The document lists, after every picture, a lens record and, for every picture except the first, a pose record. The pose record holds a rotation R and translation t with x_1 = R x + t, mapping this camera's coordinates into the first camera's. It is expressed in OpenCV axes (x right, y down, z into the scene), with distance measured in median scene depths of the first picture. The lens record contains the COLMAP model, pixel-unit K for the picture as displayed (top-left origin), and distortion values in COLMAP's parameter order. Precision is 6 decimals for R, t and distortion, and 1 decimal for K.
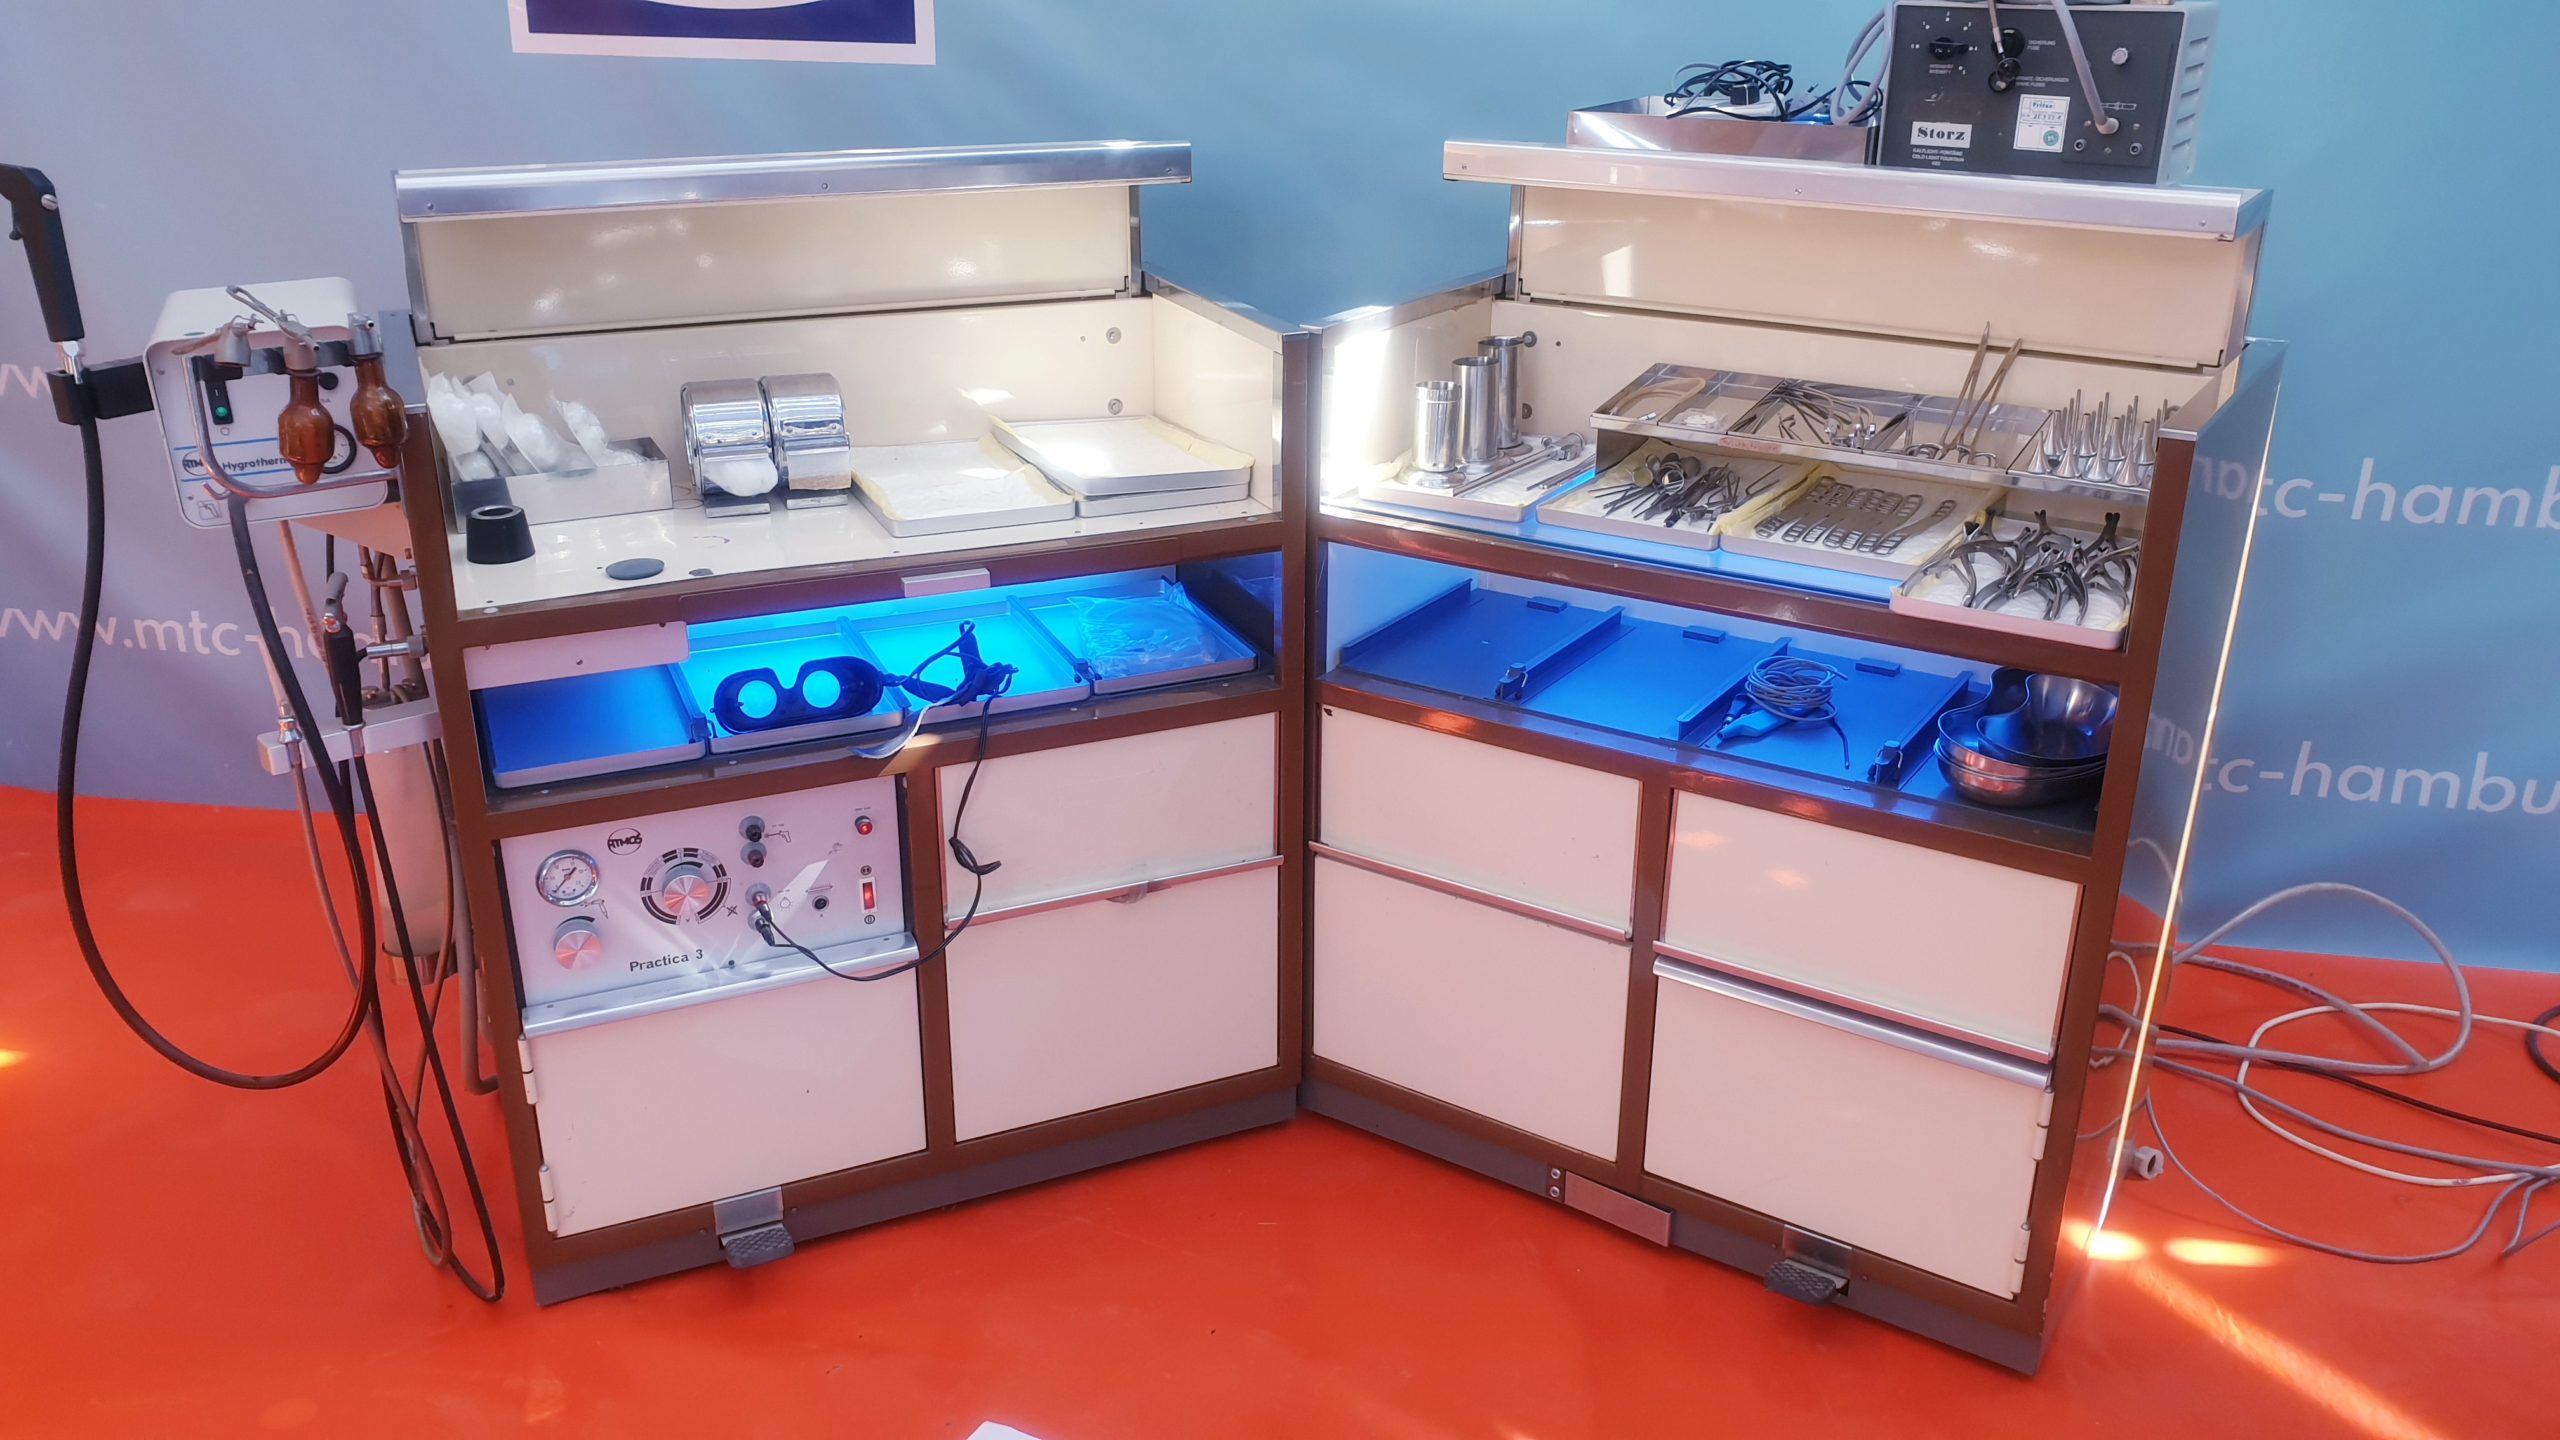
lens RADIAL K [[1973.6, 0, 1277.2], [0, 1973.6, 704.9], [0, 0, 1]] dist [0.012299, -0.001078]
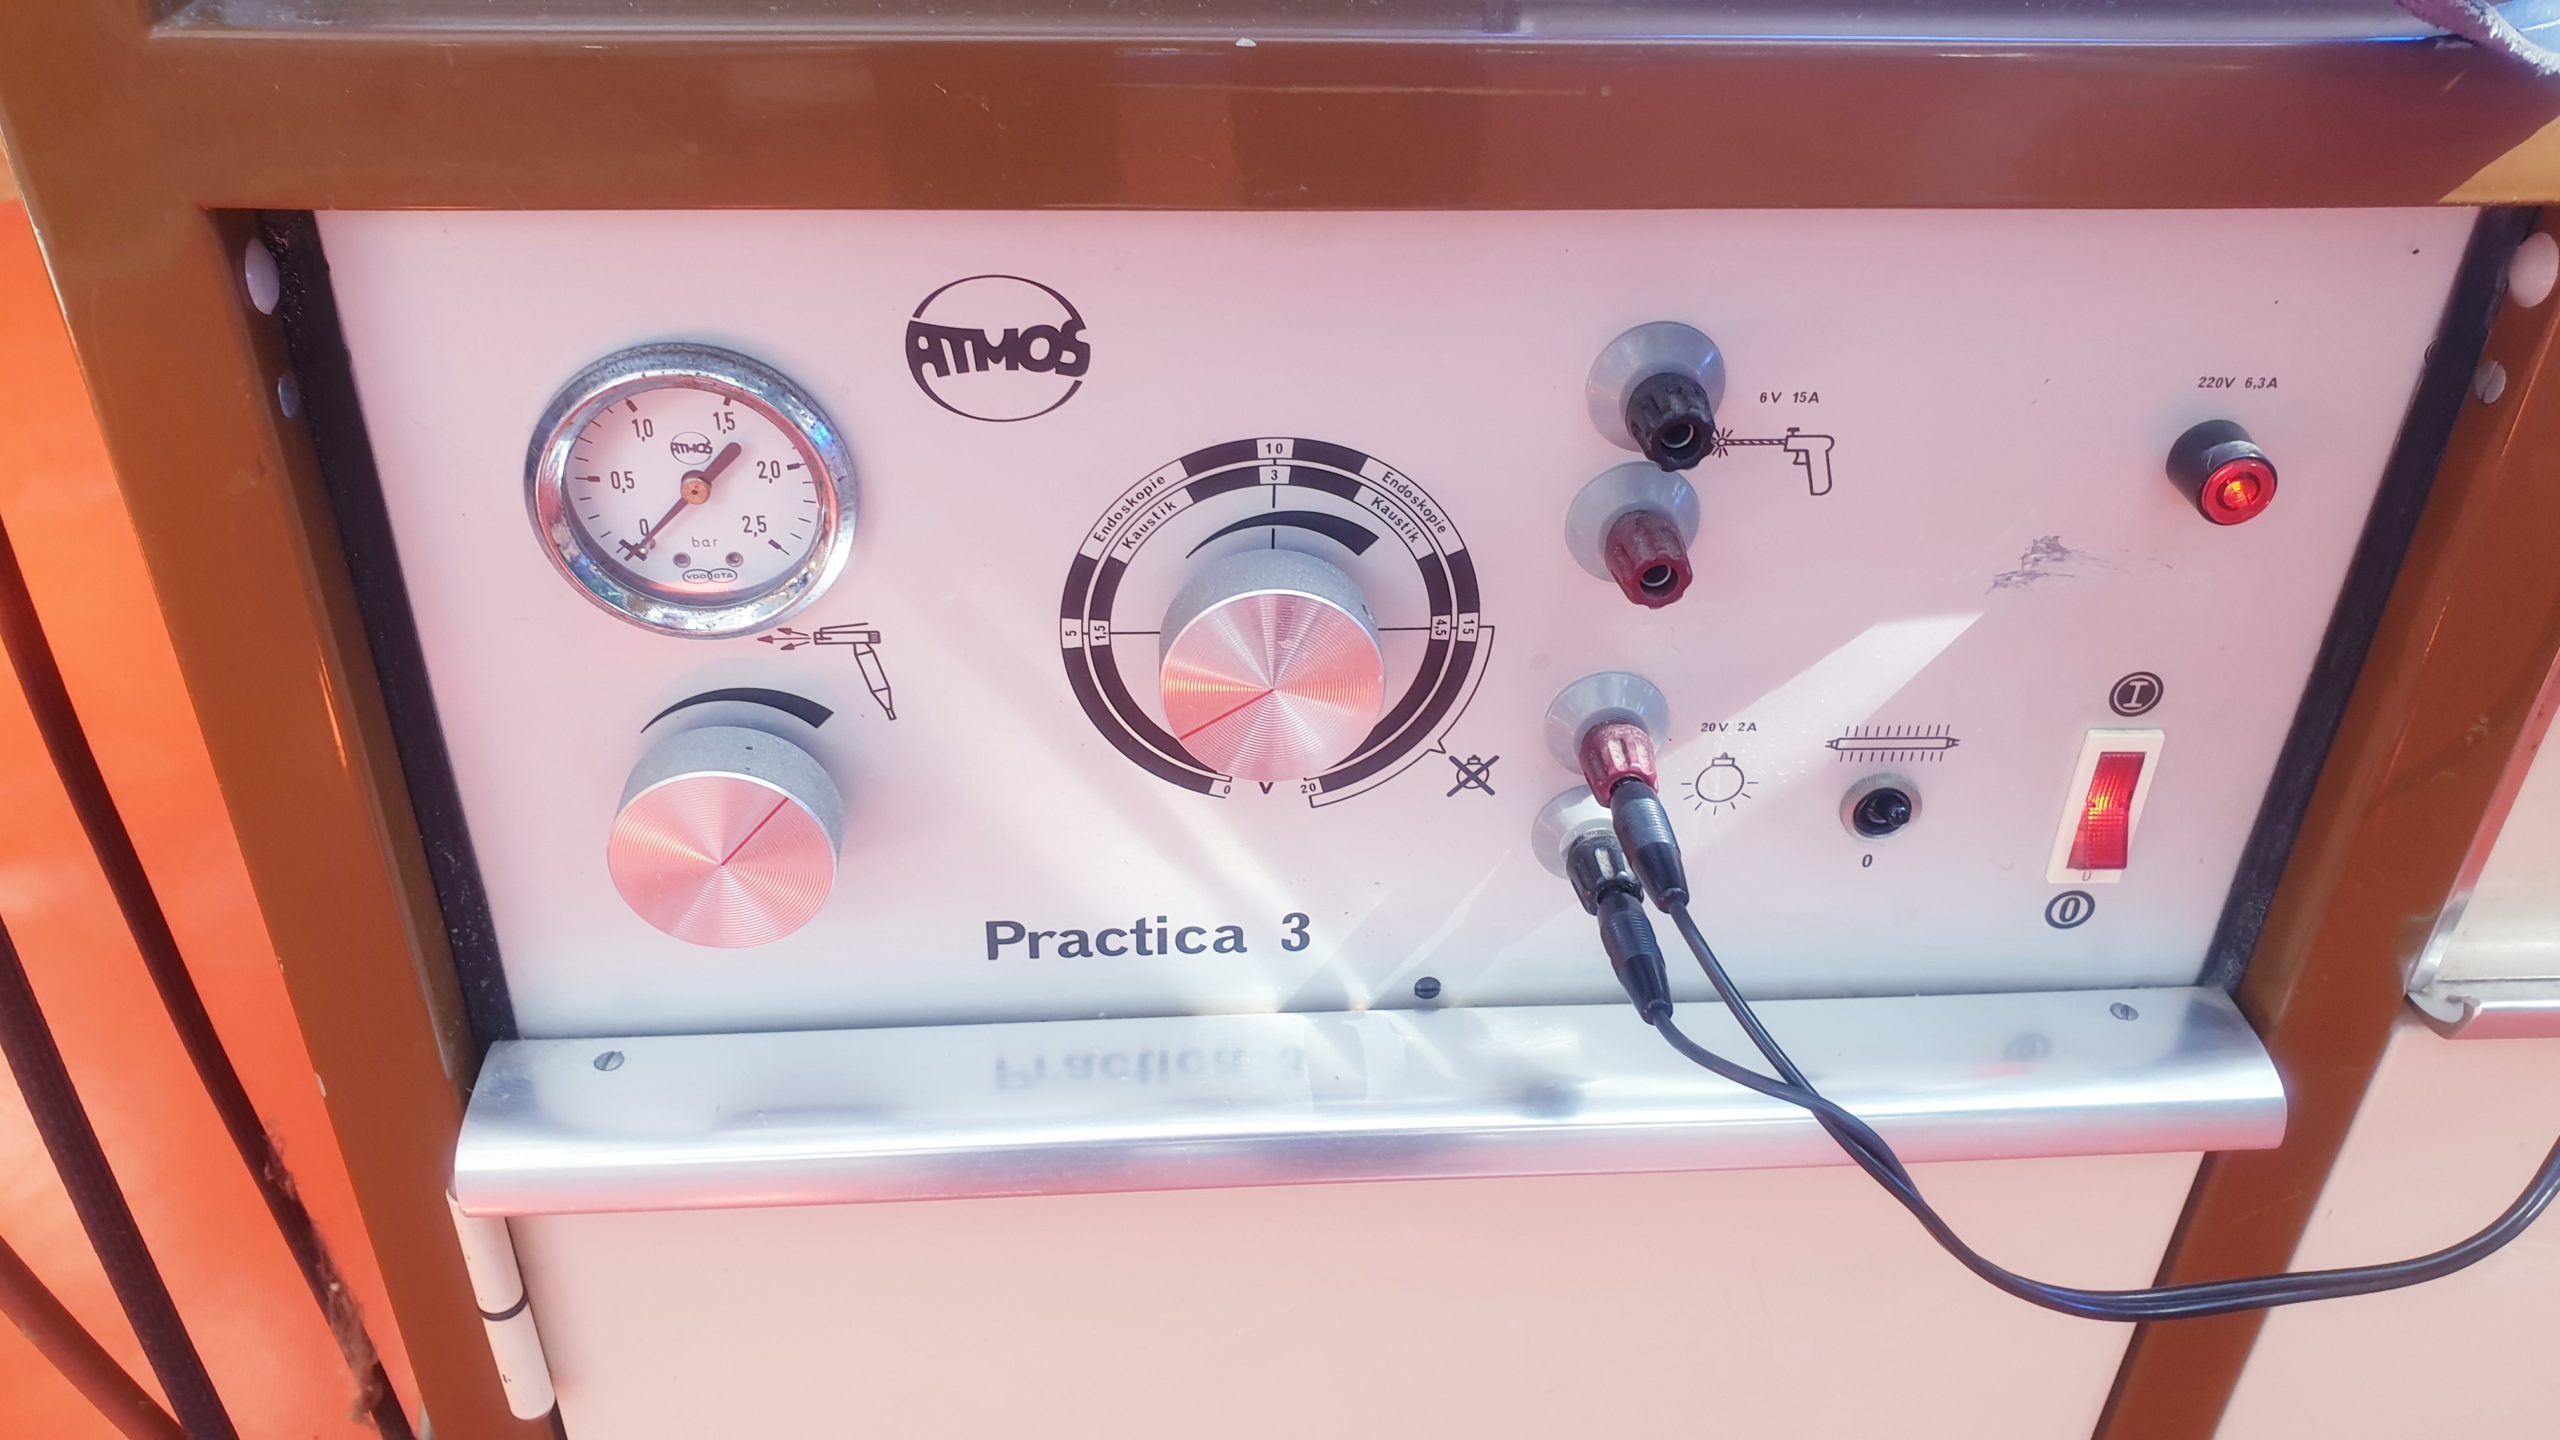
lens RADIAL K [[1973.6, 0, 1286.0], [0, 1973.6, 729.0], [0, 0, 1]] dist [0.012299, -0.001078]
pose [[0.939283, 0.203357, -0.276393, -0.238304], [-0.145626, 0.965576, 0.215538, 0.057663], [0.310709, -0.162201, 0.936563, 0.801092]]
